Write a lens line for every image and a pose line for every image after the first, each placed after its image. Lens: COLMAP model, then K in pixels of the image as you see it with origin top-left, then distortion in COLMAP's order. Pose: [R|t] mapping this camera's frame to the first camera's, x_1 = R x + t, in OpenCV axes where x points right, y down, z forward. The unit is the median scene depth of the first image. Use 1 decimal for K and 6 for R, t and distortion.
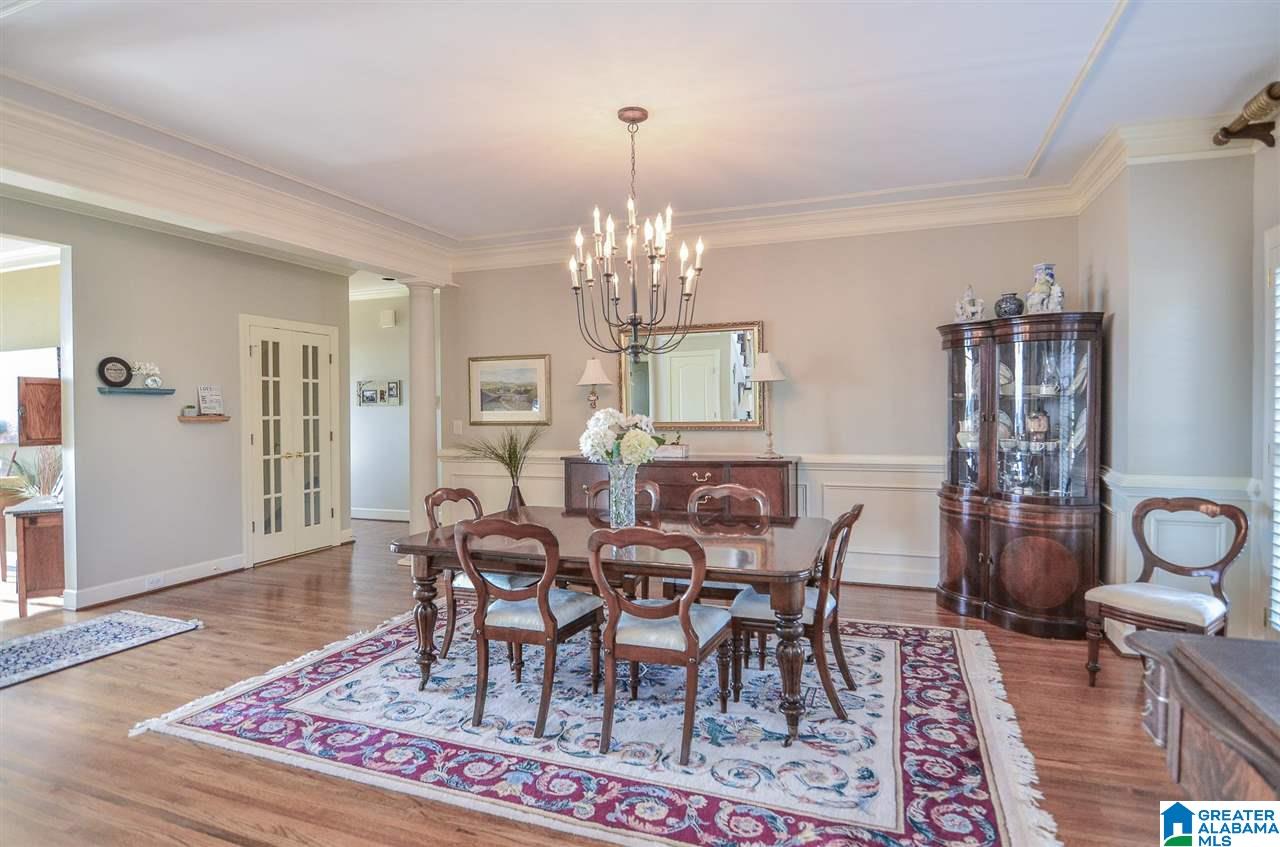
lens RADIAL K [[642.2, 0, 640.0], [0, 642.2, 423.5], [0, 0, 1]] dist [-0.031239, -0.000223]
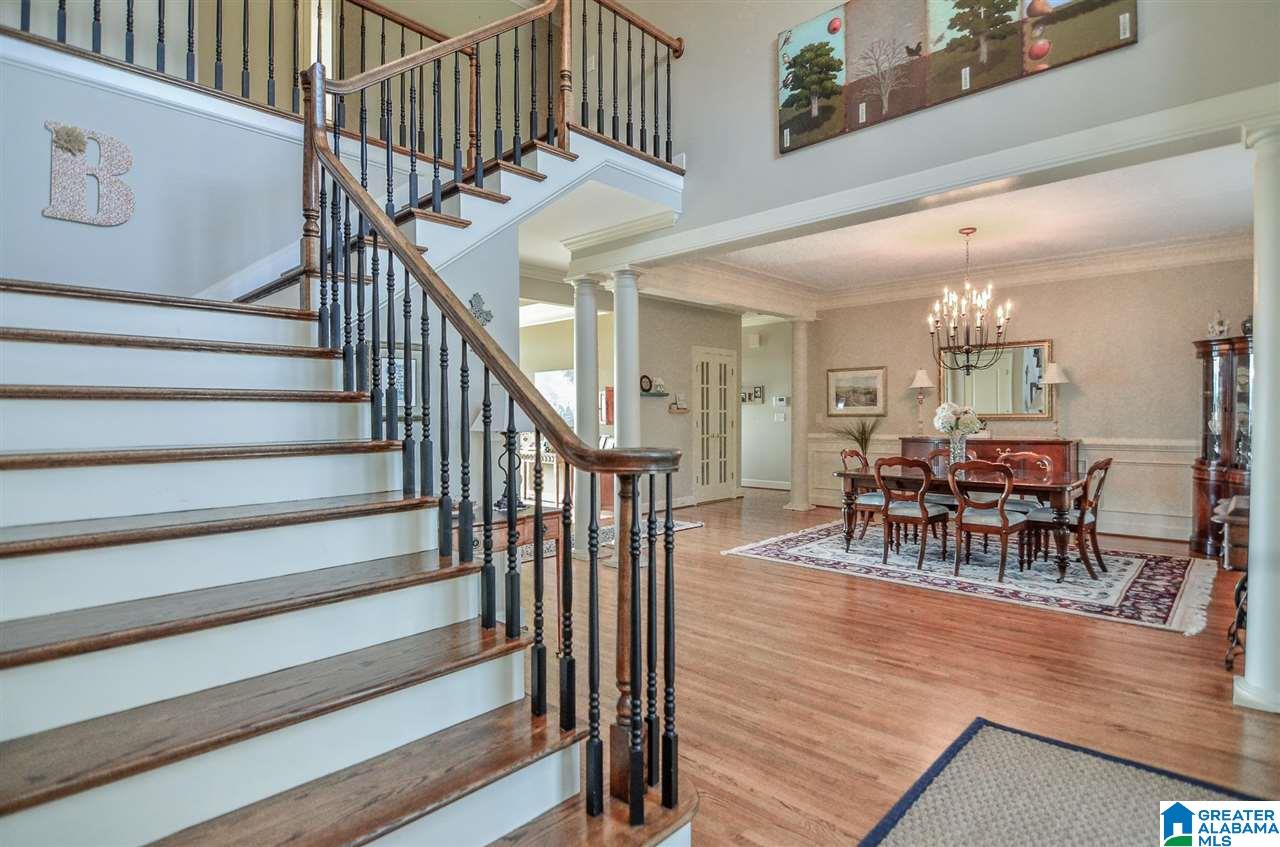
lens RADIAL K [[791.1, 0, 639.6], [0, 791.1, 450.6], [0, 0, 1]] dist [-0.042302, 0.001397]
pose [[0.953251, 0.010698, -0.301991, -0.181273], [-0.003685, 0.999710, 0.023783, 0.052245], [0.302158, -0.021558, 0.953014, -1.106612]]
